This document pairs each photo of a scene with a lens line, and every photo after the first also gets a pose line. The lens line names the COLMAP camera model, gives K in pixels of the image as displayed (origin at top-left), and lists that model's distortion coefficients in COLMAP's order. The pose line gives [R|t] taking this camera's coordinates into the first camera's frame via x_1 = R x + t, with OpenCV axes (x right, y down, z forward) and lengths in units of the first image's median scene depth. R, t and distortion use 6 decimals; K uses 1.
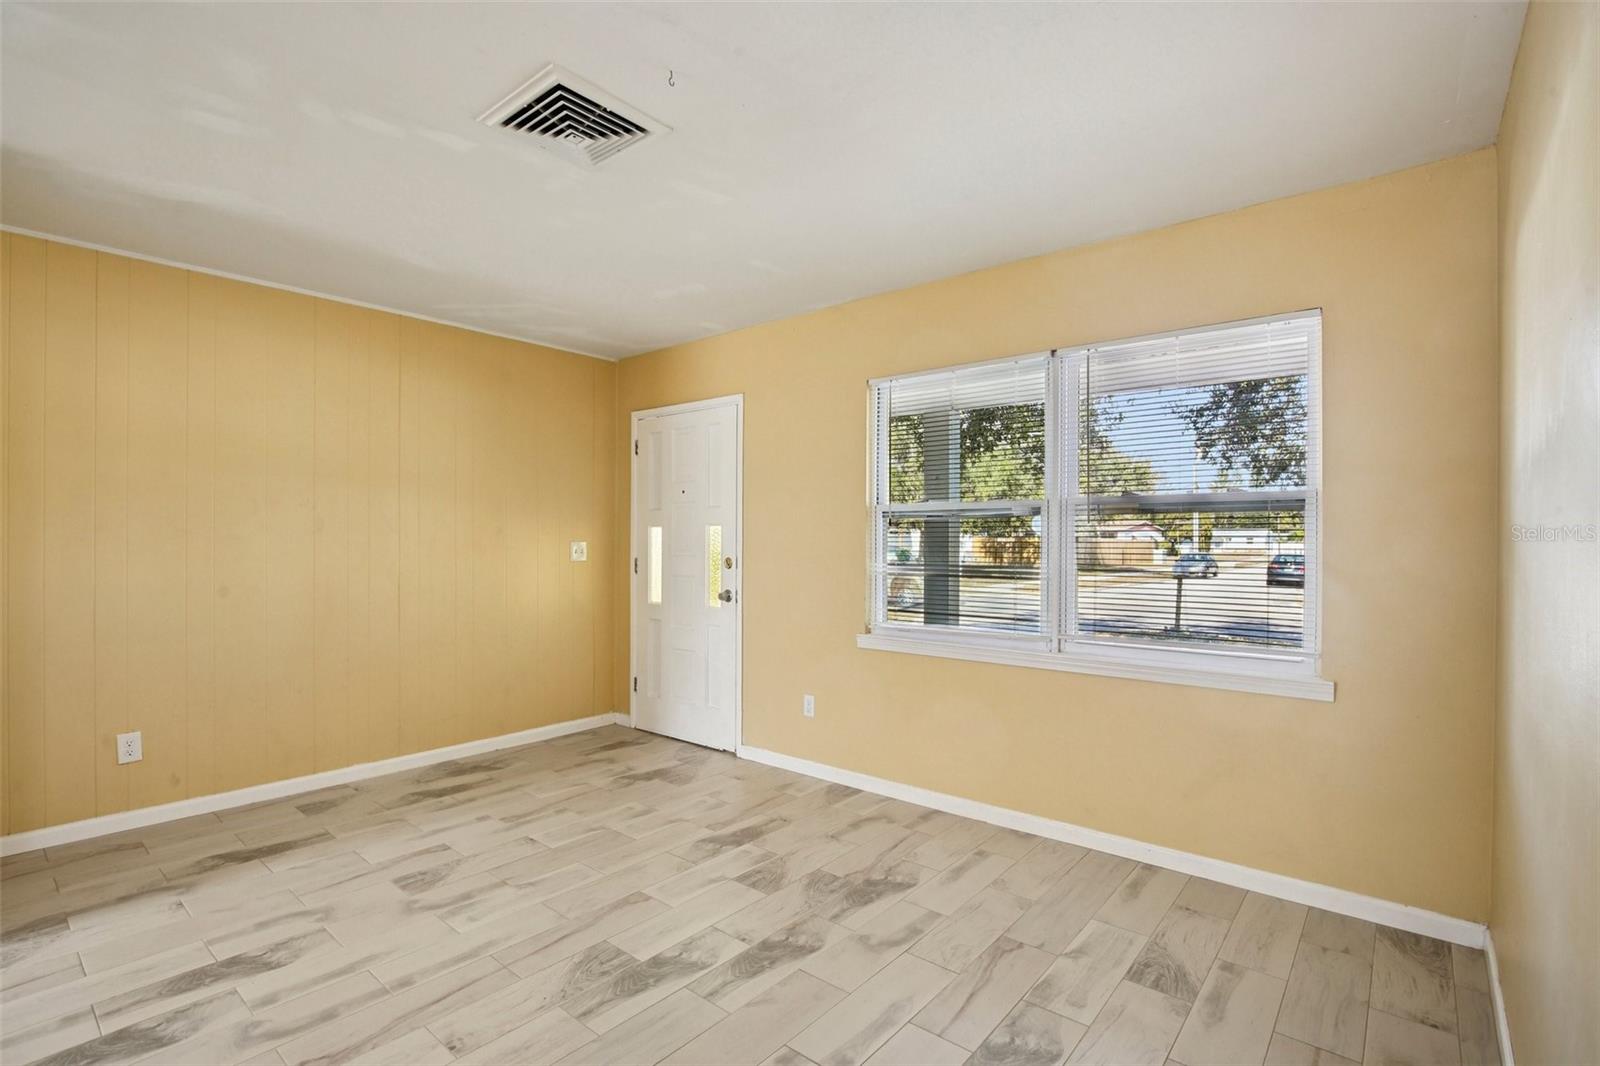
lens RADIAL K [[749.8, 0, 790.2], [0, 749.8, 540.6], [0, 0, 1]] dist [-0.034930, 0.005912]
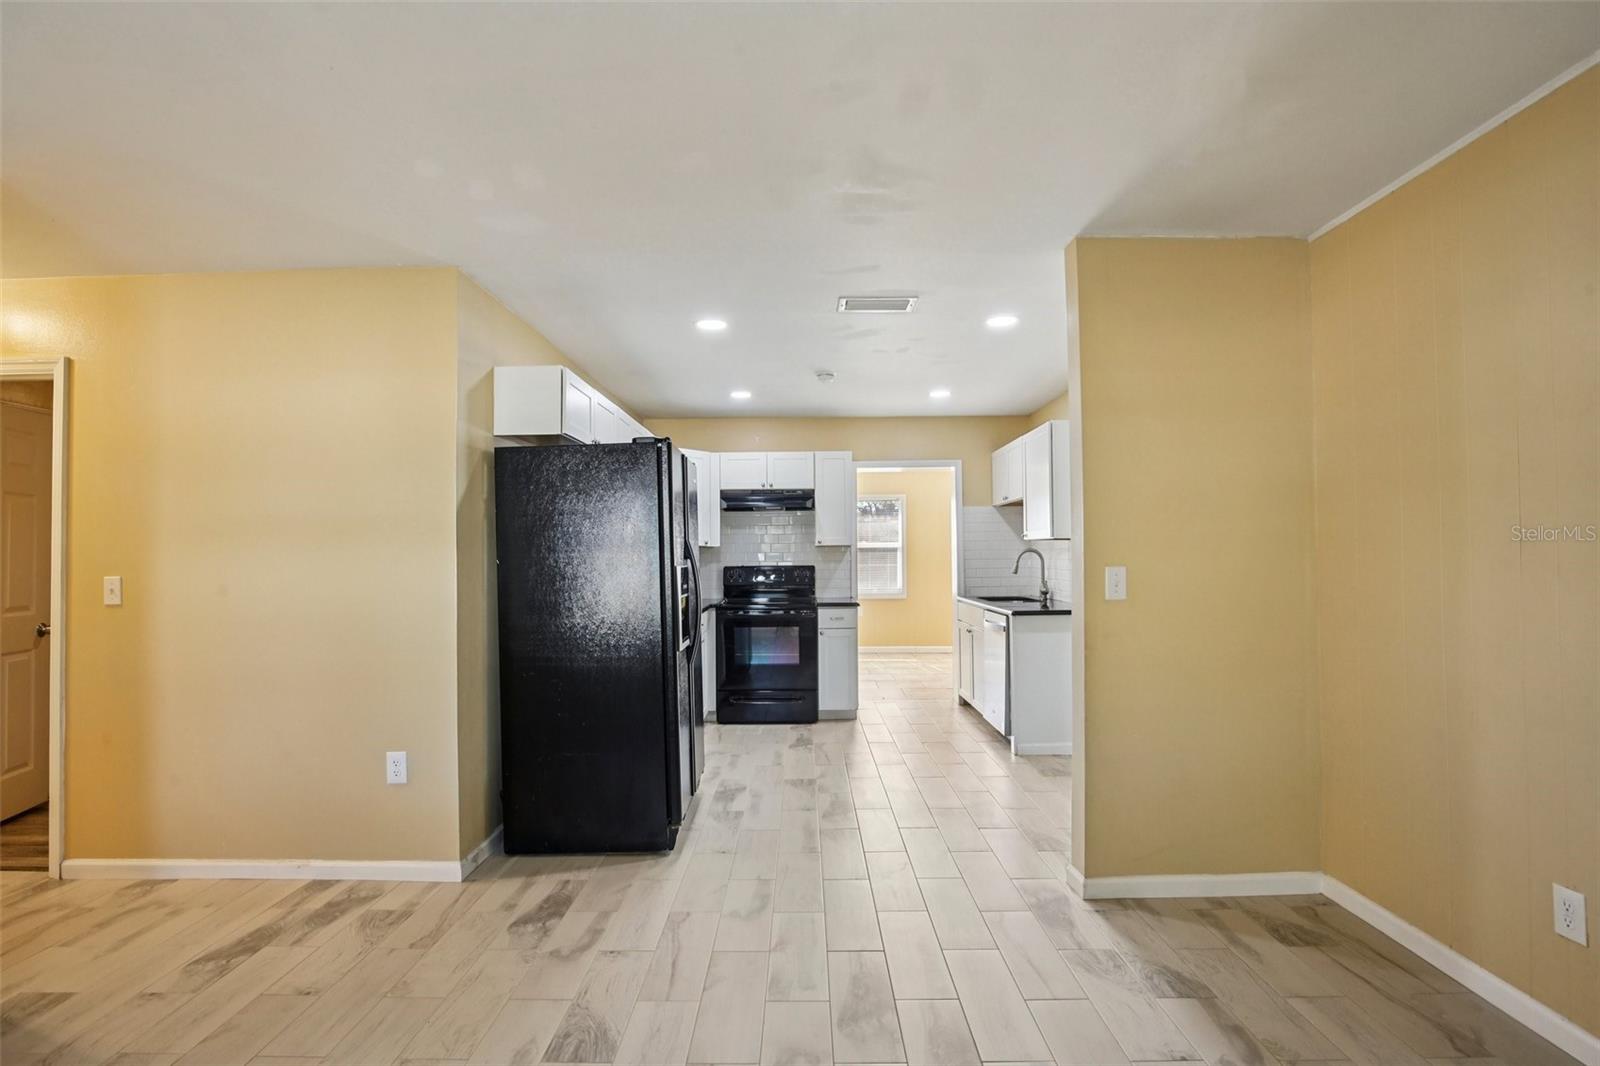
lens RADIAL K [[764.1, 0, 790.5], [0, 764.1, 540.3], [0, 0, 1]] dist [-0.024775, 0.001737]
pose [[-0.772453, -0.012442, -0.634949, -0.033388], [0.003461, 0.999711, -0.023800, -0.006112], [0.635062, -0.020581, -0.772187, 1.017212]]
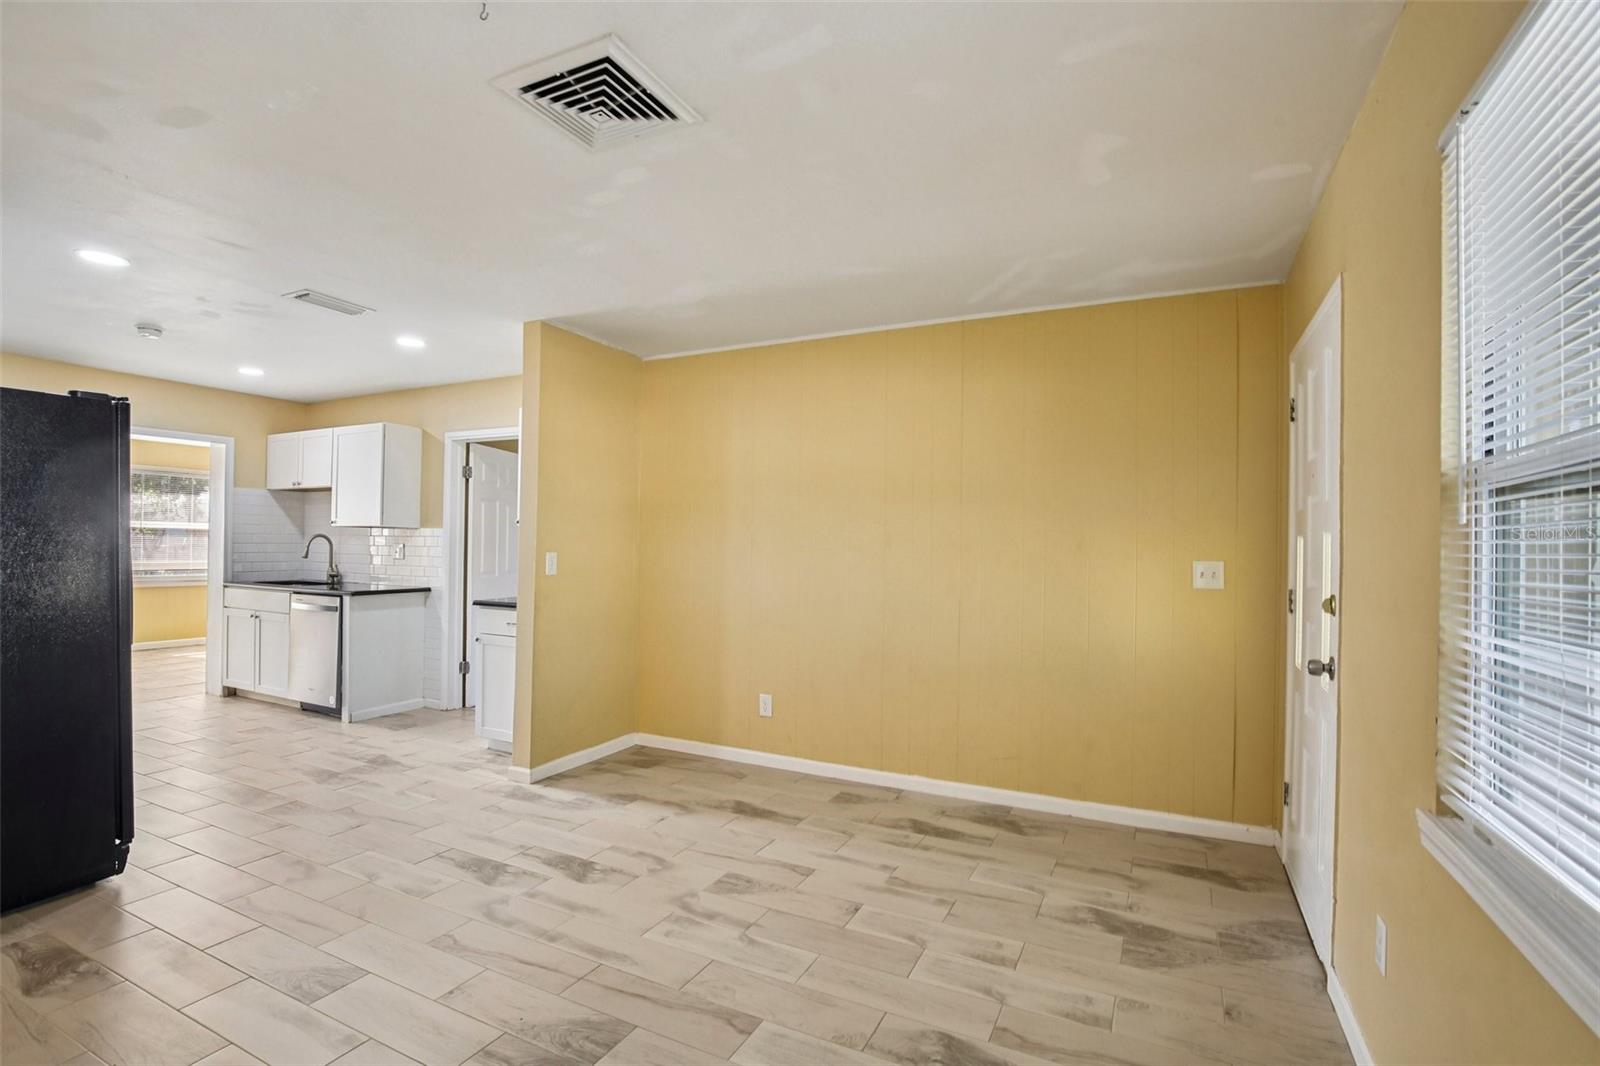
lens RADIAL K [[749.8, 0, 790.2], [0, 749.8, 540.6], [0, 0, 1]] dist [-0.034930, 0.005912]
pose [[0.233244, -0.009108, -0.972375, 0.434224], [-0.014846, 0.999806, -0.012926, -0.004518], [0.972305, 0.017451, 0.233064, 0.680839]]
